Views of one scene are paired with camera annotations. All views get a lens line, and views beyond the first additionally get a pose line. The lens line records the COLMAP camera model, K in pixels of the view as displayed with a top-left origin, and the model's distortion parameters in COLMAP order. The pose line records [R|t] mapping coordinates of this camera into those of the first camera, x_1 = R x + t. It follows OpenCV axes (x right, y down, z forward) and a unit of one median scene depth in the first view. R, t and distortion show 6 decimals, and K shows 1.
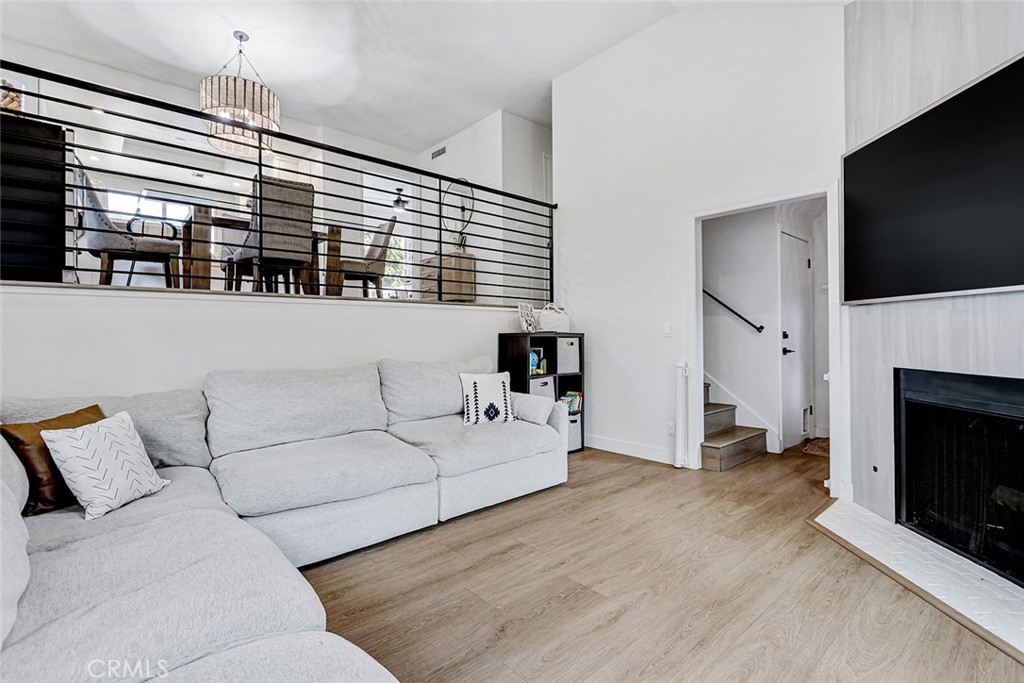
lens RADIAL K [[469.0, 0, 503.8], [0, 469.0, 336.0], [0, 0, 1]] dist [0.002019, -0.002709]
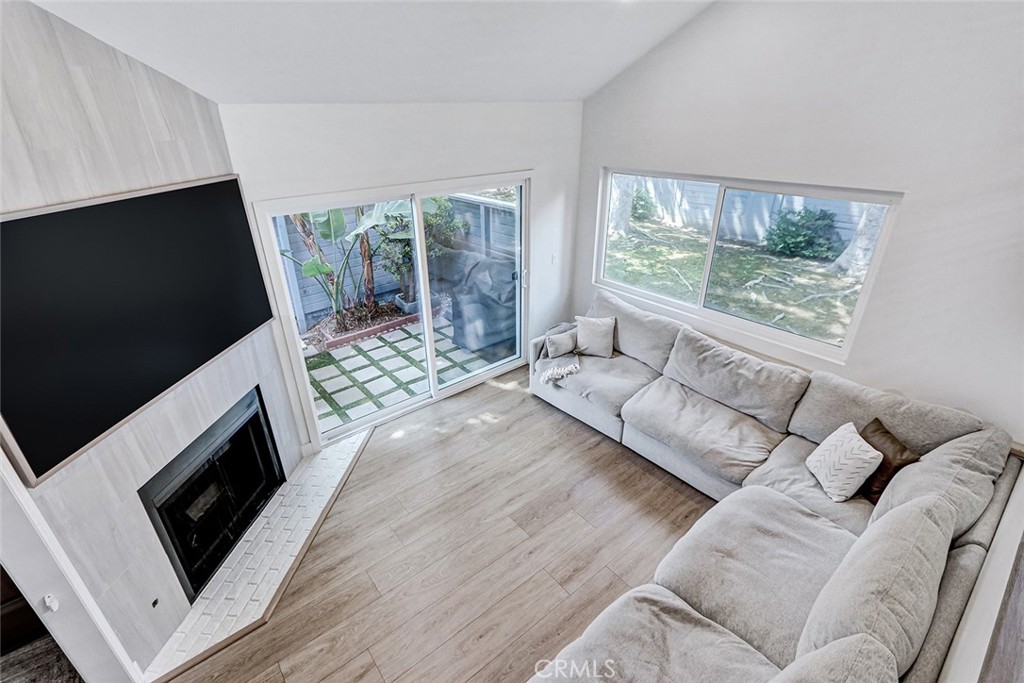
lens RADIAL K [[469.0, 0, 503.6], [0, 469.0, 345.2], [0, 0, 1]] dist [0.002019, -0.002709]
pose [[-0.998693, -0.001259, 0.051101, 0.131780], [0.021533, 0.896309, 0.442908, -0.642351], [-0.046360, 0.443429, -0.895110, 1.921895]]
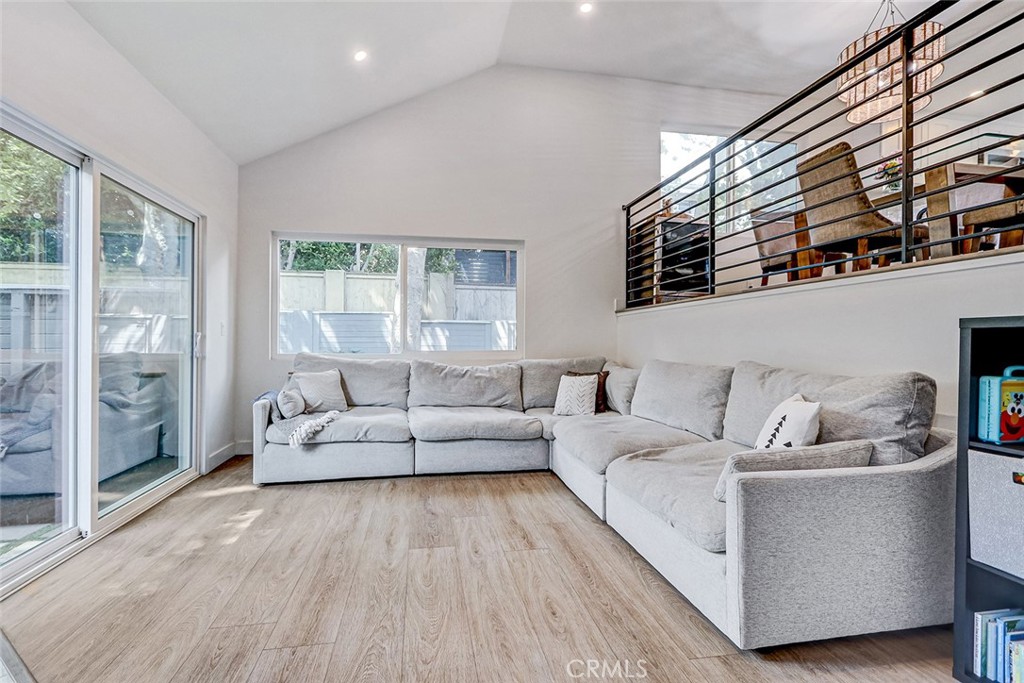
lens RADIAL K [[469.0, 0, 505.8], [0, 469.0, 344.8], [0, 0, 1]] dist [0.002019, -0.002709]
pose [[-0.514358, 0.010240, -0.857515, 0.960646], [0.000964, 0.999935, 0.011363, 0.015330], [0.857575, 0.005018, -0.514334, 1.564973]]
